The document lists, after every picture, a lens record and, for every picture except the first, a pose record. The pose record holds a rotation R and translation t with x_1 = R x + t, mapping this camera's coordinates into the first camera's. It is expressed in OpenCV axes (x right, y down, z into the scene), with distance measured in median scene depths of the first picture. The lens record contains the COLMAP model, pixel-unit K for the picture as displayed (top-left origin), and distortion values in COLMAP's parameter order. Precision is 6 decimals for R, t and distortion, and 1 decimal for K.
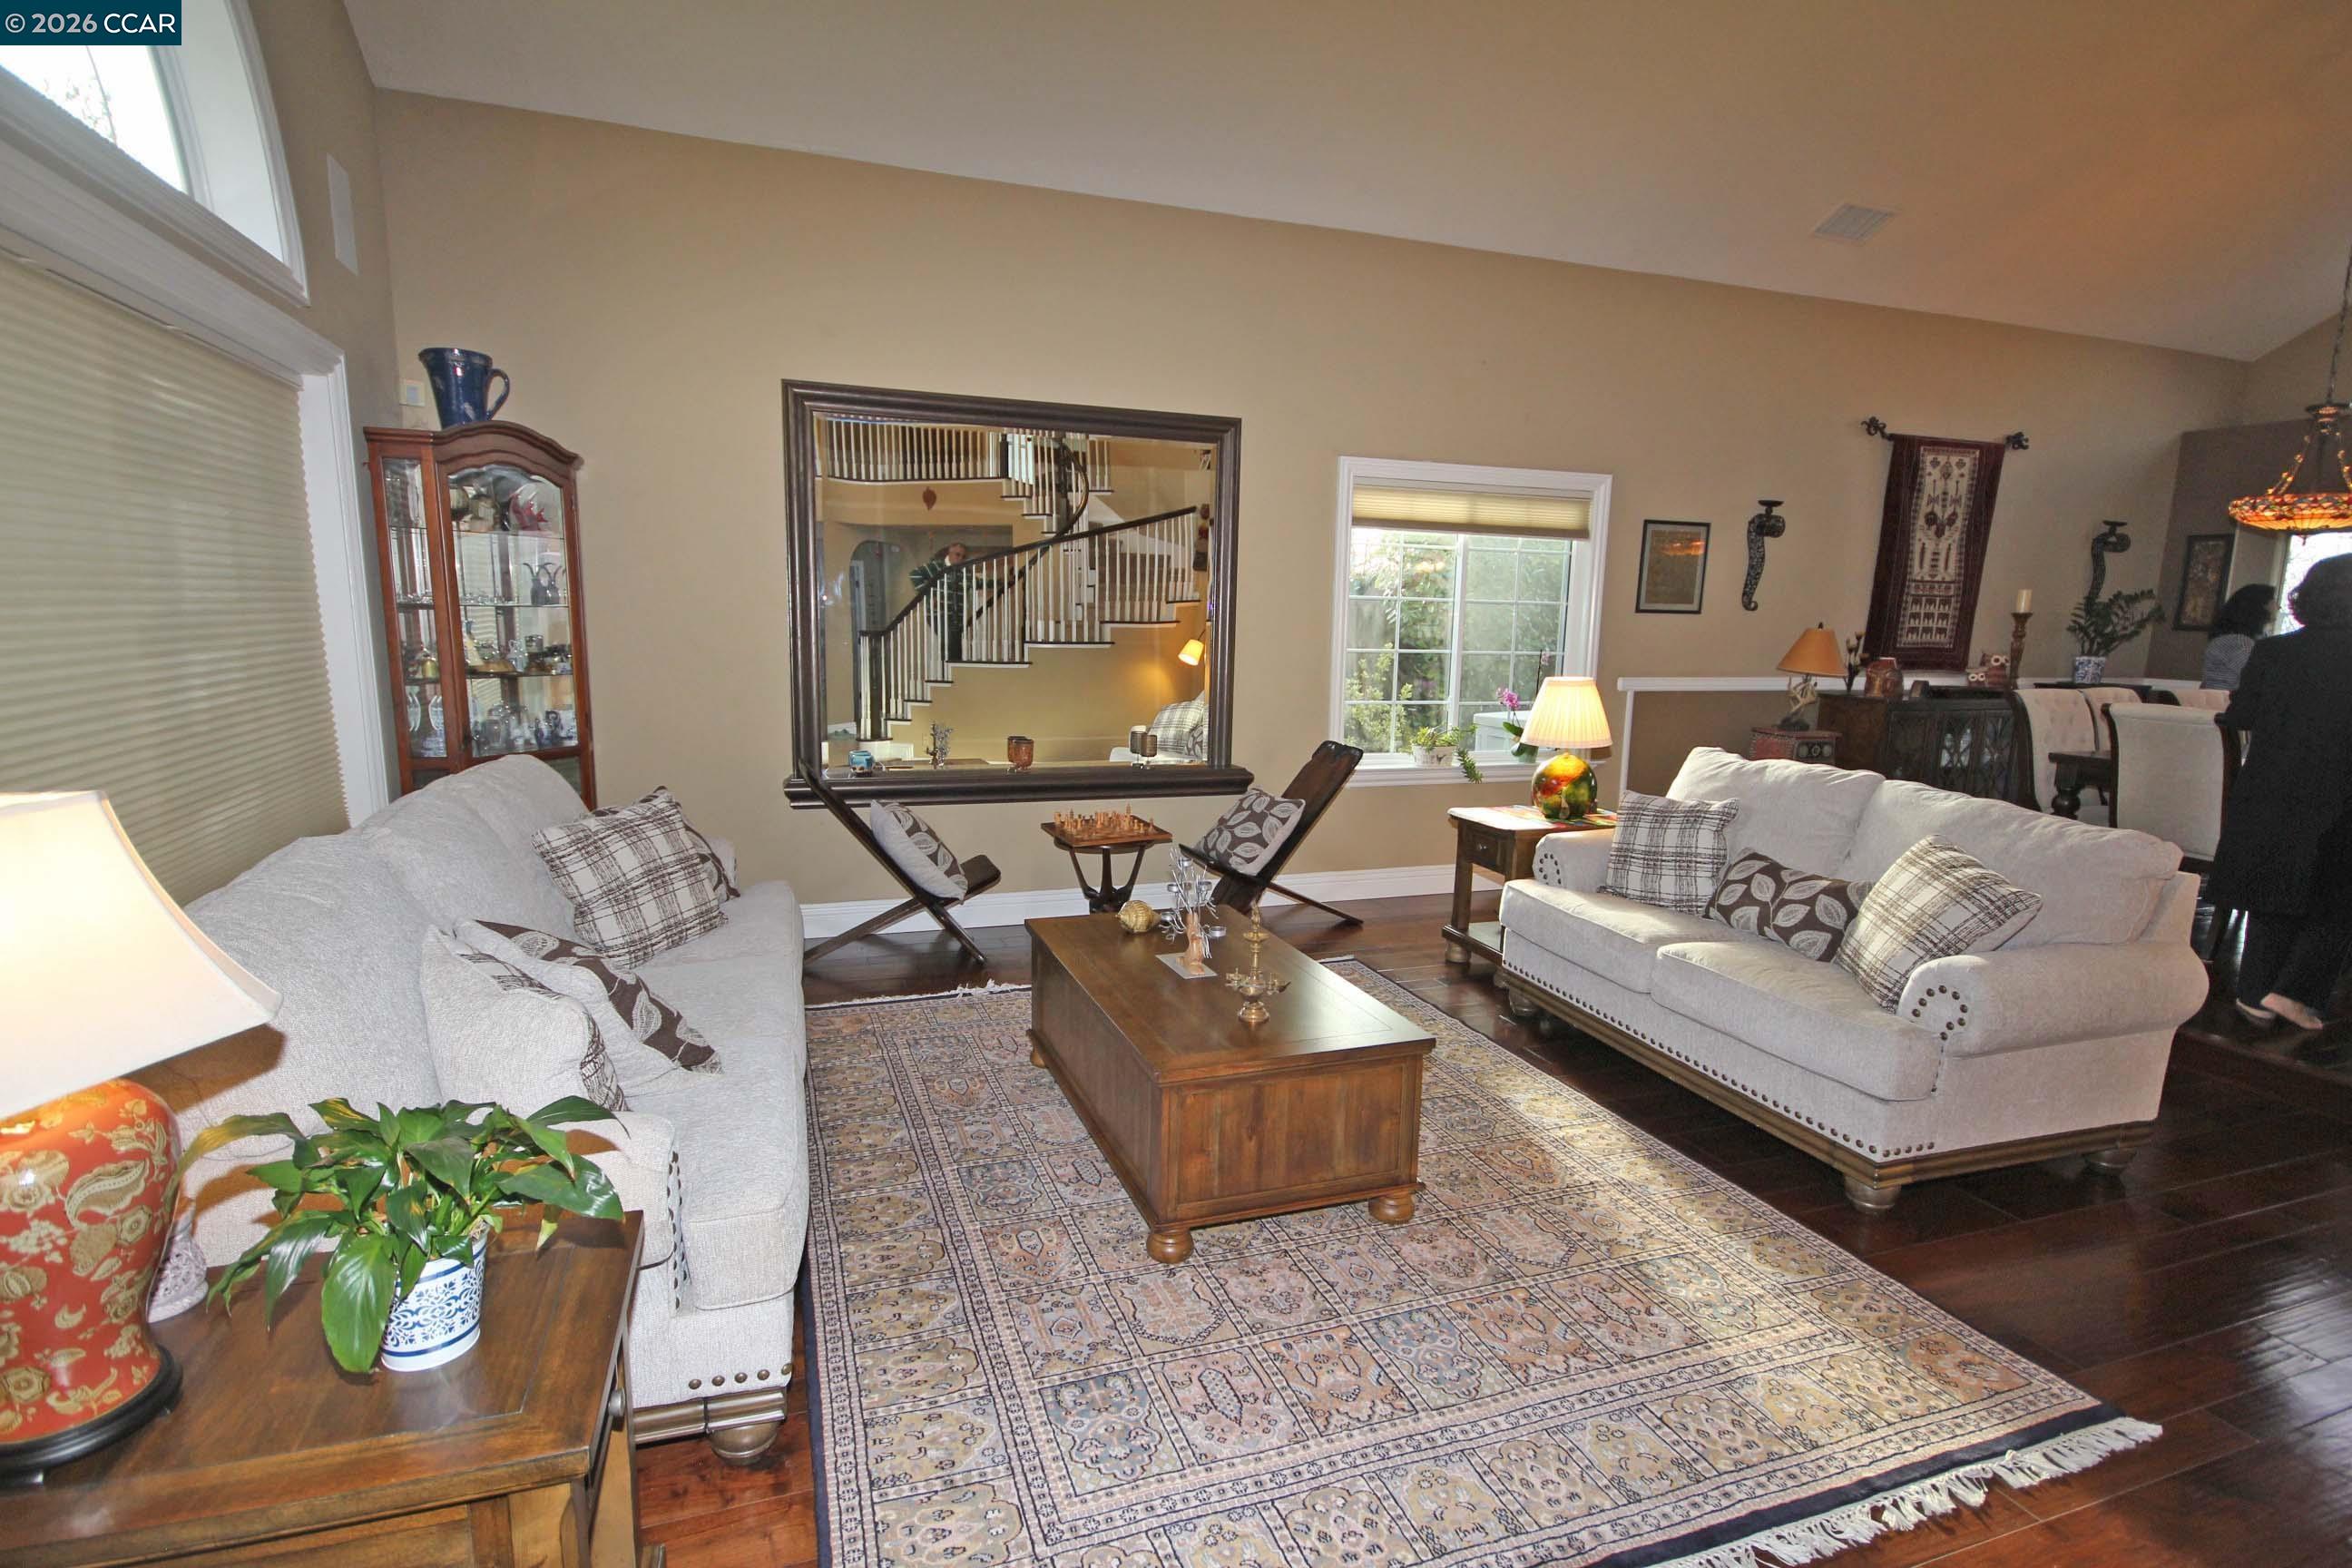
lens RADIAL K [[1147.3, 0, 1171.0], [0, 1147.3, 797.6], [0, 0, 1]] dist [0.011571, -0.000760]
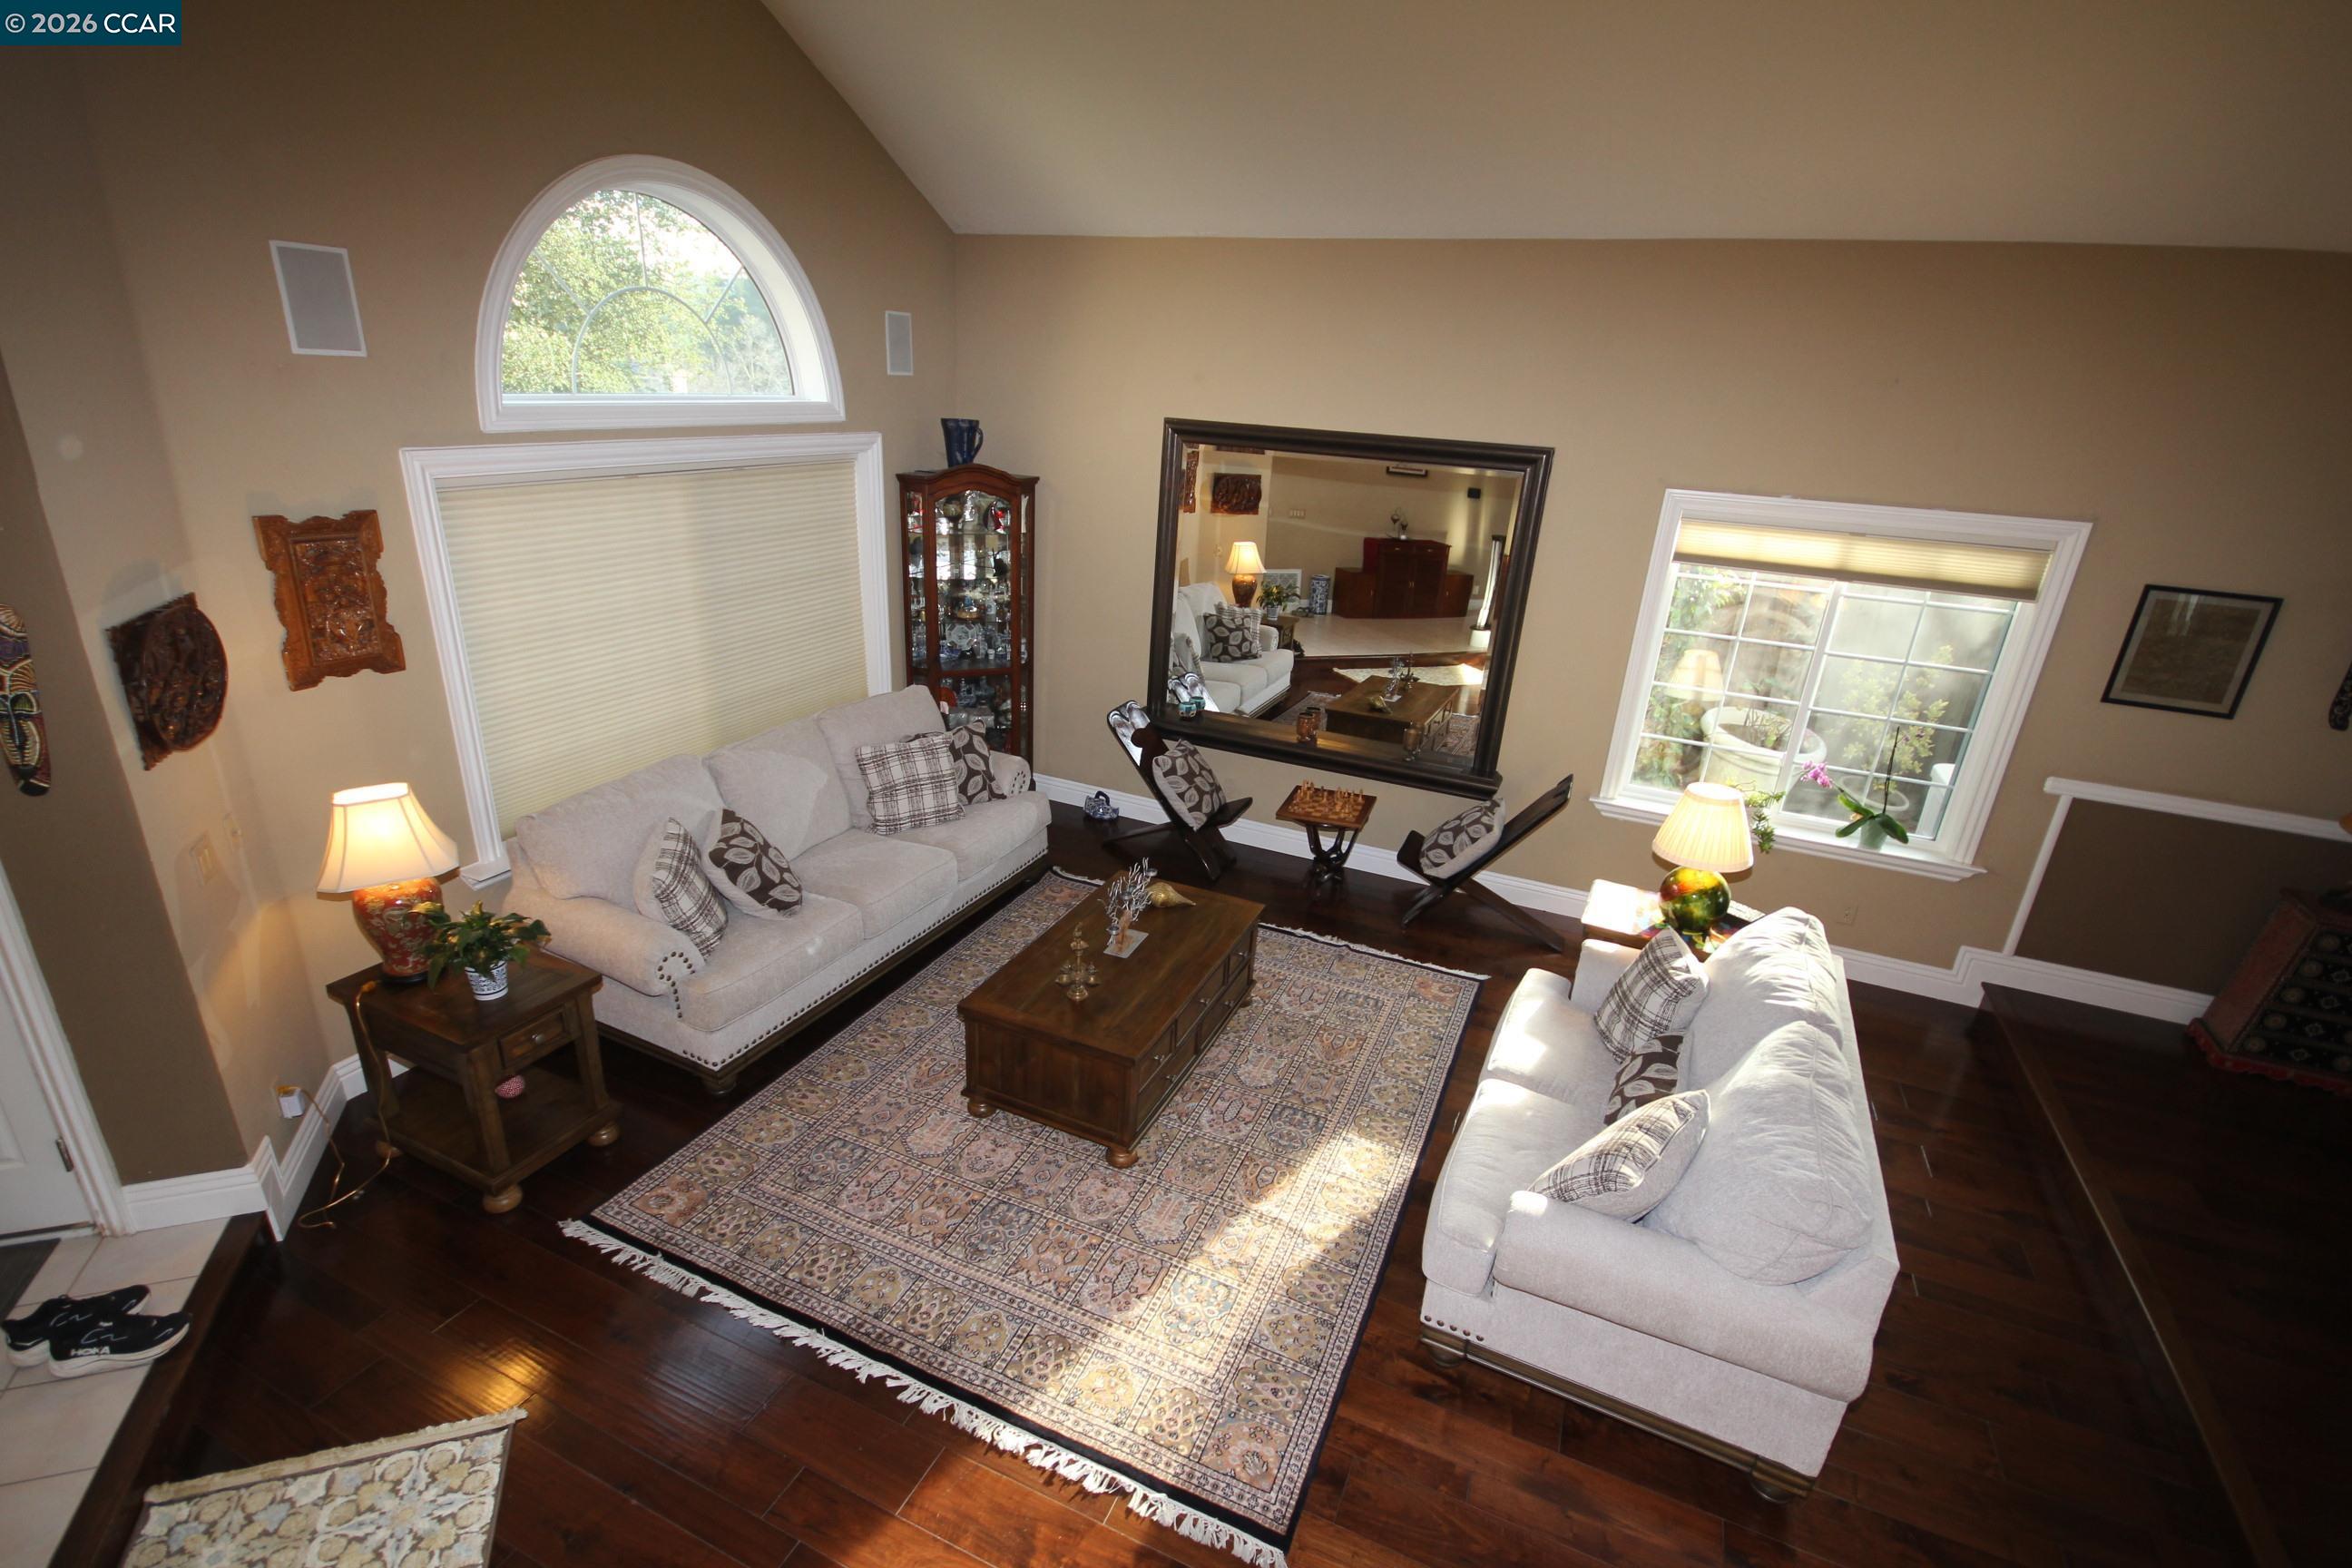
lens RADIAL K [[1082.2, 0, 1178.5], [0, 1082.2, 792.7], [0, 0, 1]] dist [0.005211, -0.002896]
pose [[0.727334, 0.264822, -0.633131, 0.406041], [-0.151368, 0.961733, 0.228378, -0.164113], [0.669382, -0.070271, 0.739587, 0.034486]]
